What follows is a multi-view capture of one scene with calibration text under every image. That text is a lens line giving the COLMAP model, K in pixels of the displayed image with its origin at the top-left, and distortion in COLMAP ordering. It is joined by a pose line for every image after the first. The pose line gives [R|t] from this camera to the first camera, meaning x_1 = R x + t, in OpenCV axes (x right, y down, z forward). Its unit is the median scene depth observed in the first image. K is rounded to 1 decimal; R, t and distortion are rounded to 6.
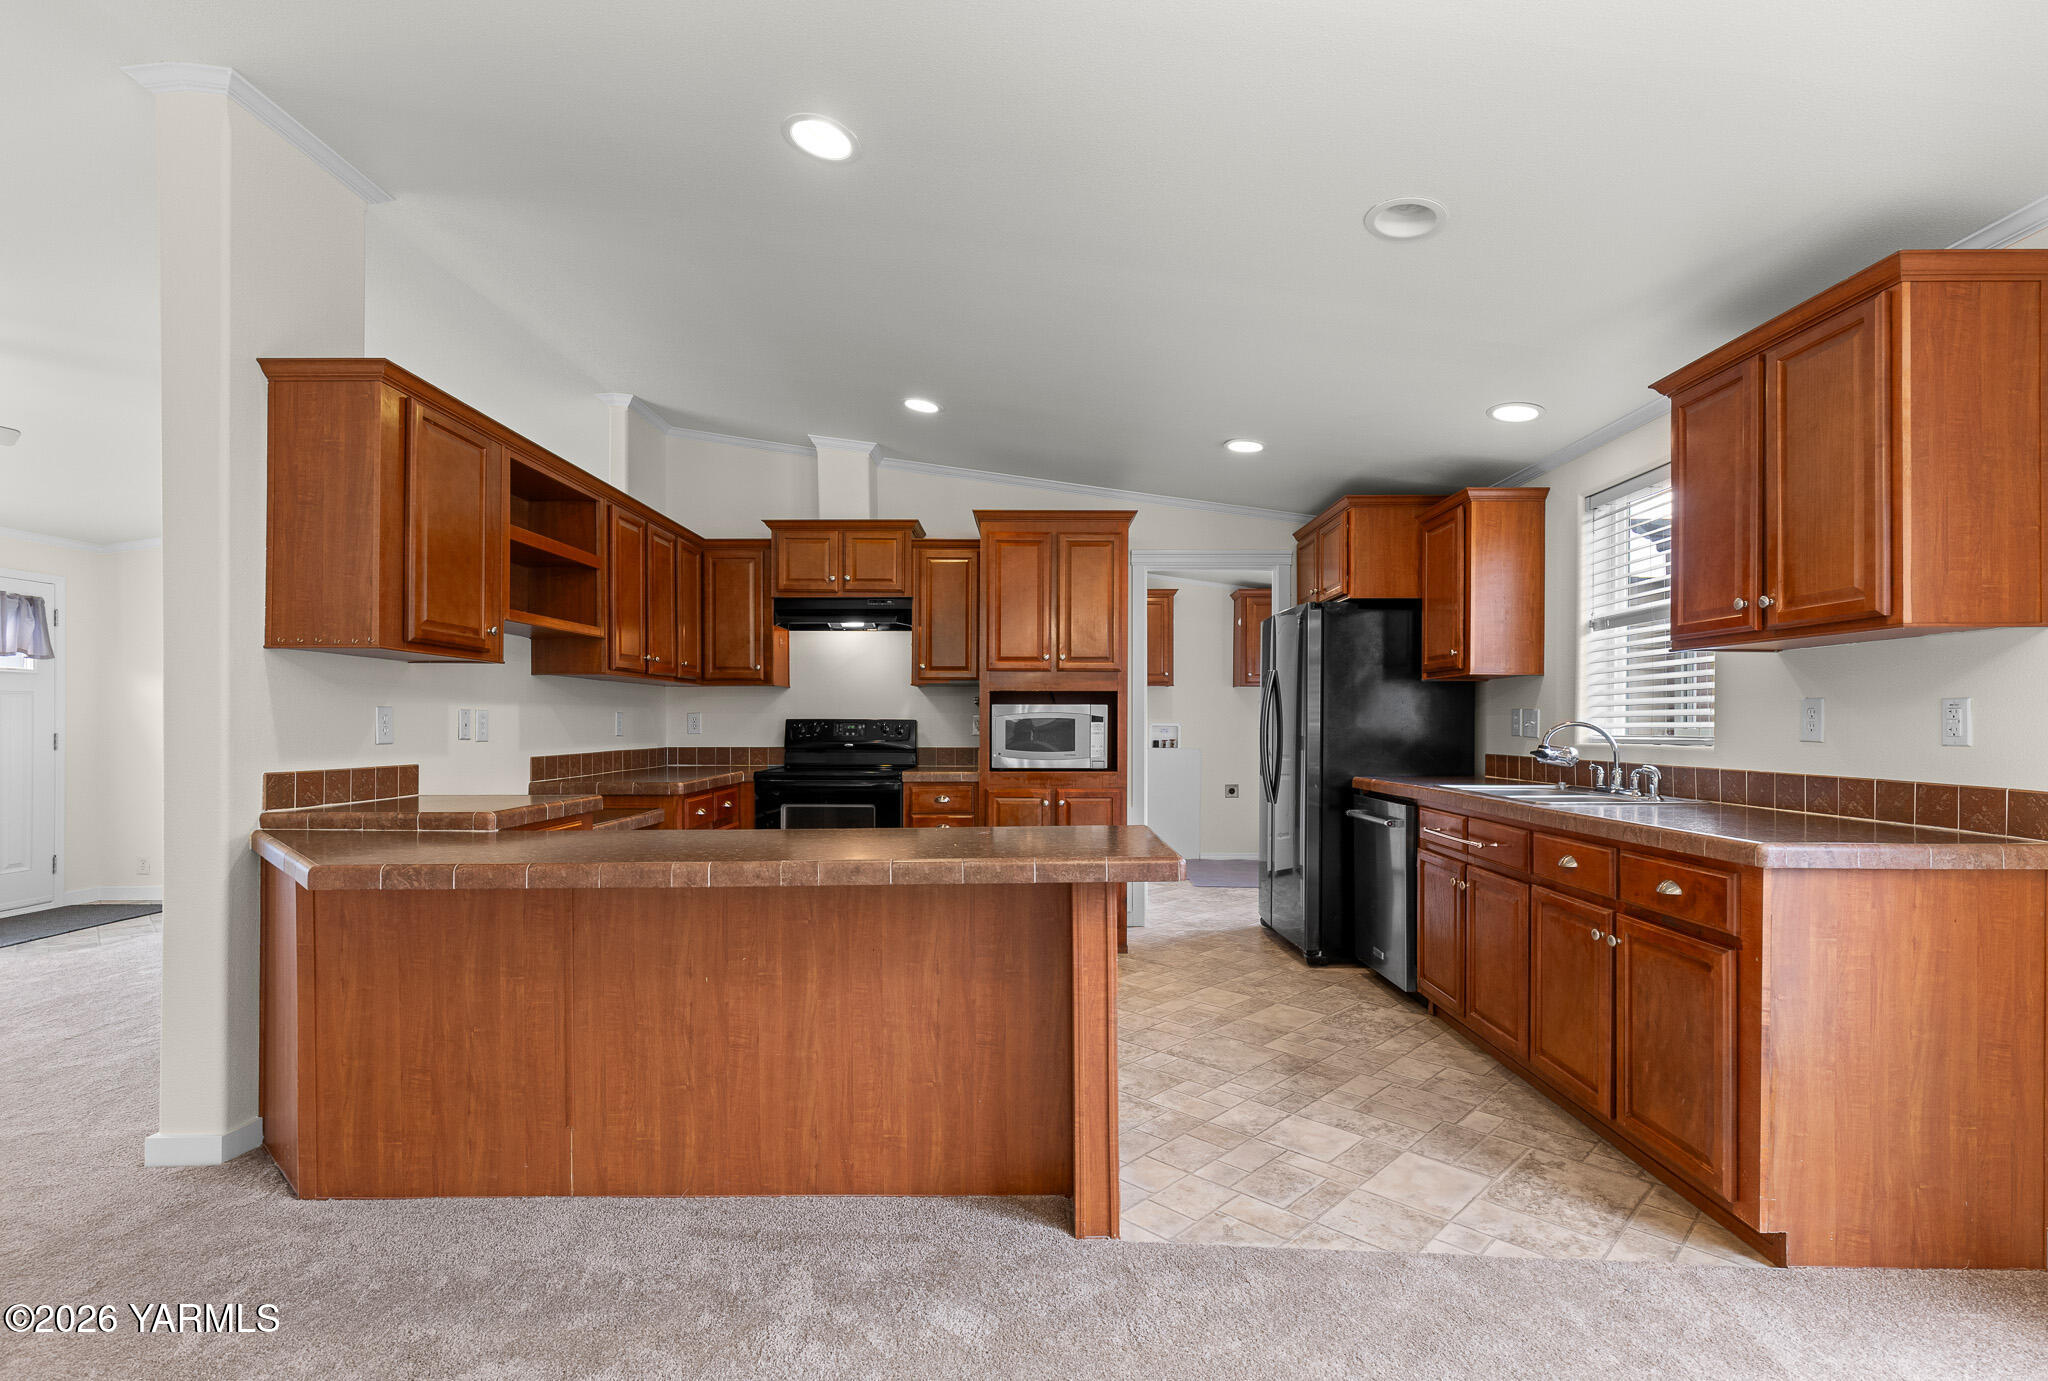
lens RADIAL K [[938.1, 0, 1039.5], [0, 938.1, 714.0], [0, 0, 1]] dist [0.003858, 0.000161]
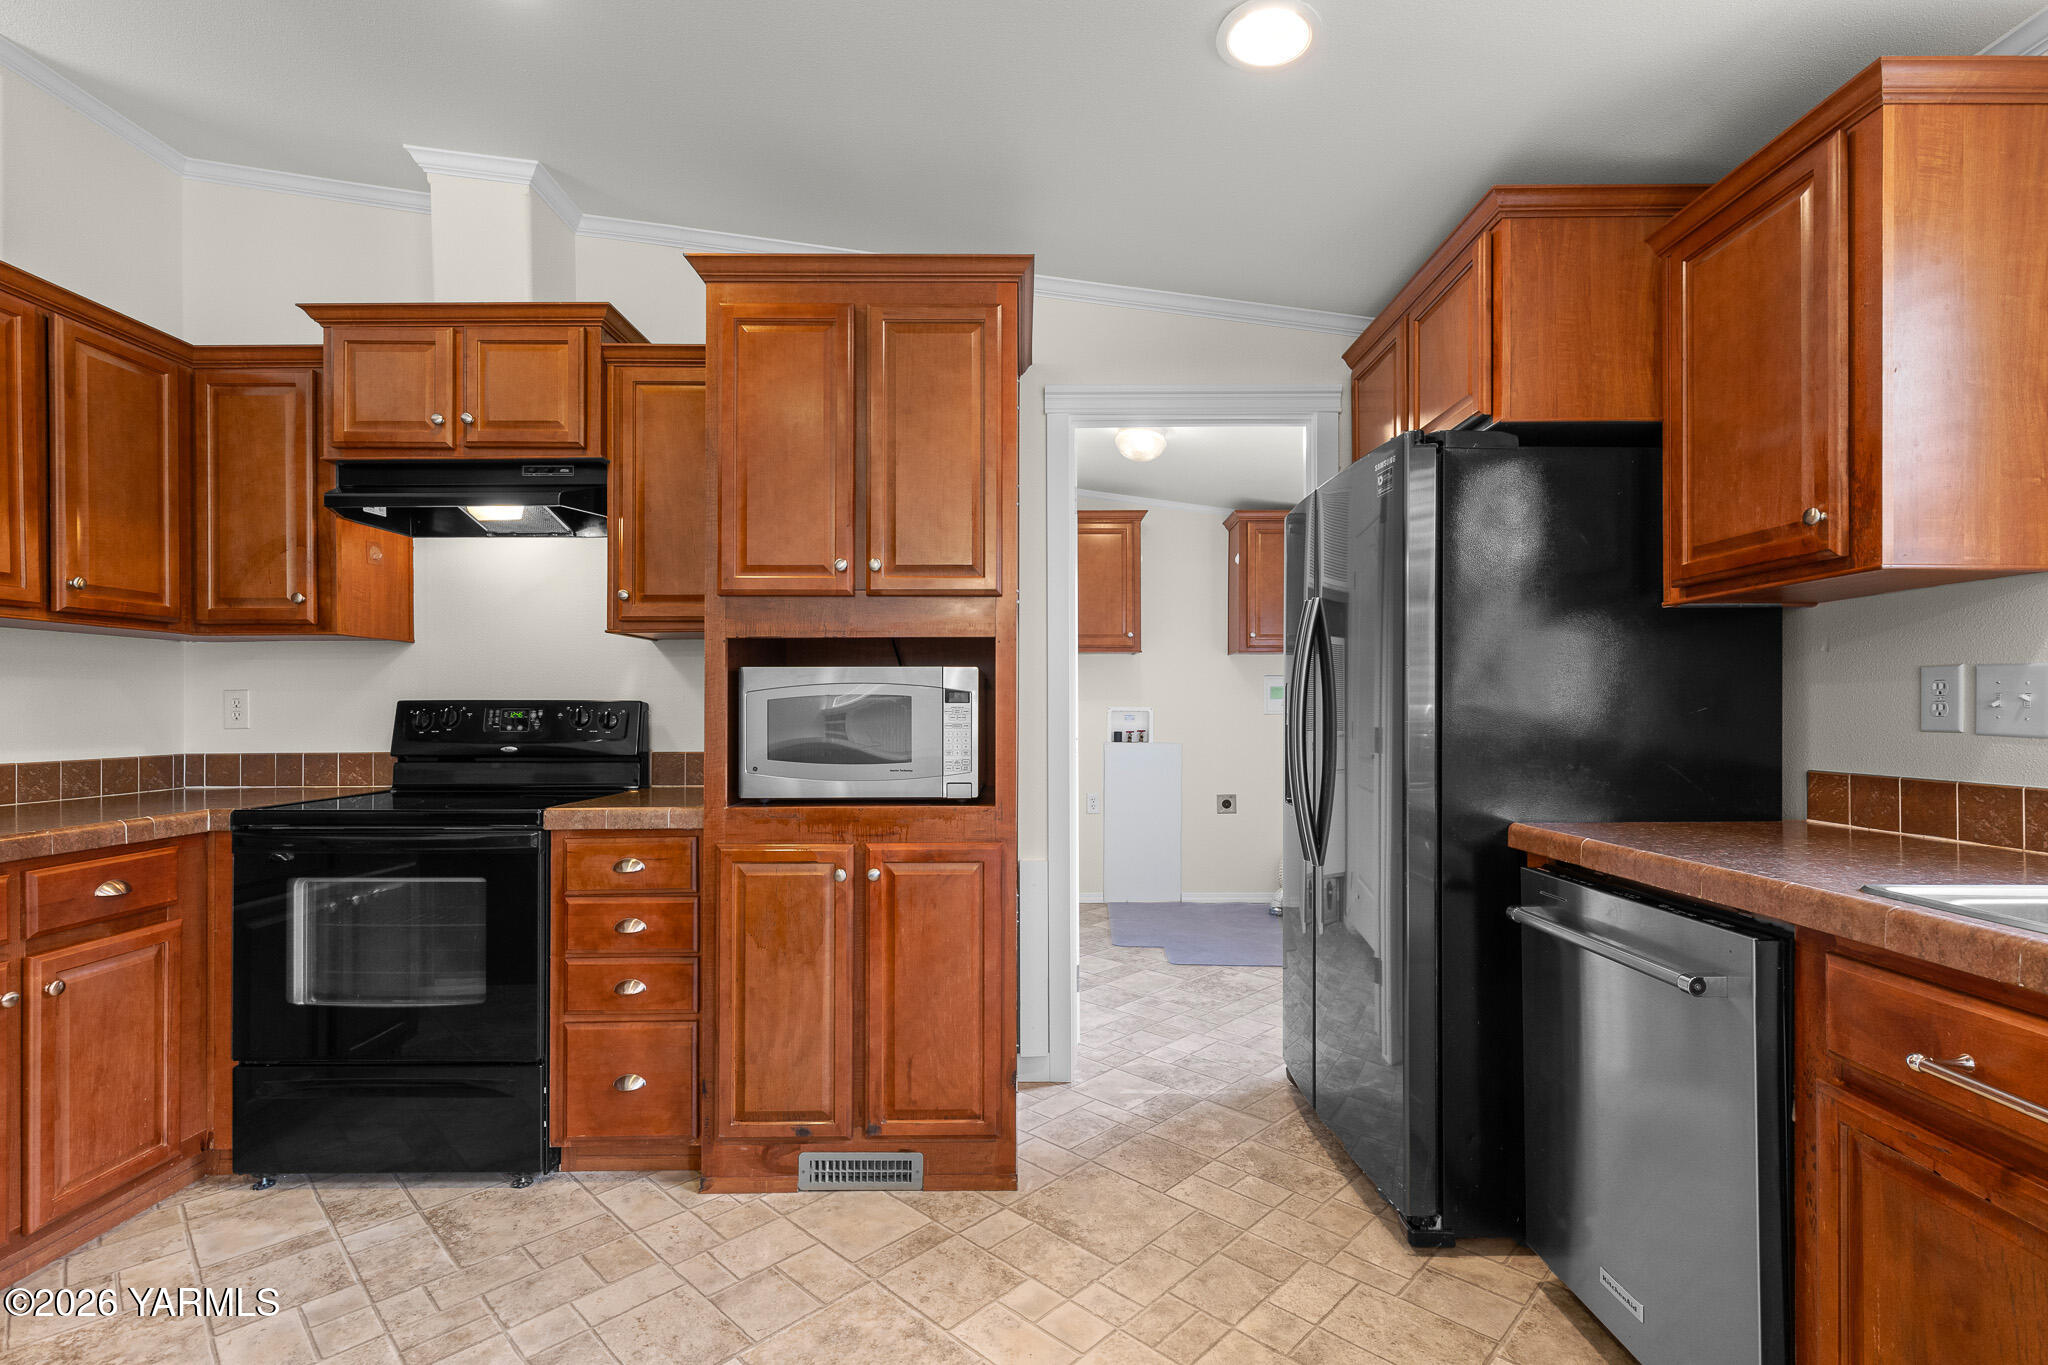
lens RADIAL K [[920.7, 0, 1032.4], [0, 920.7, 701.4], [0, 0, 1]] dist [0.005898, -0.001485]
pose [[0.999991, -0.004206, 0.000539, 0.109193], [0.004205, 0.999989, 0.002068, 0.007591], [-0.000547, -0.002066, 0.999998, 0.570570]]
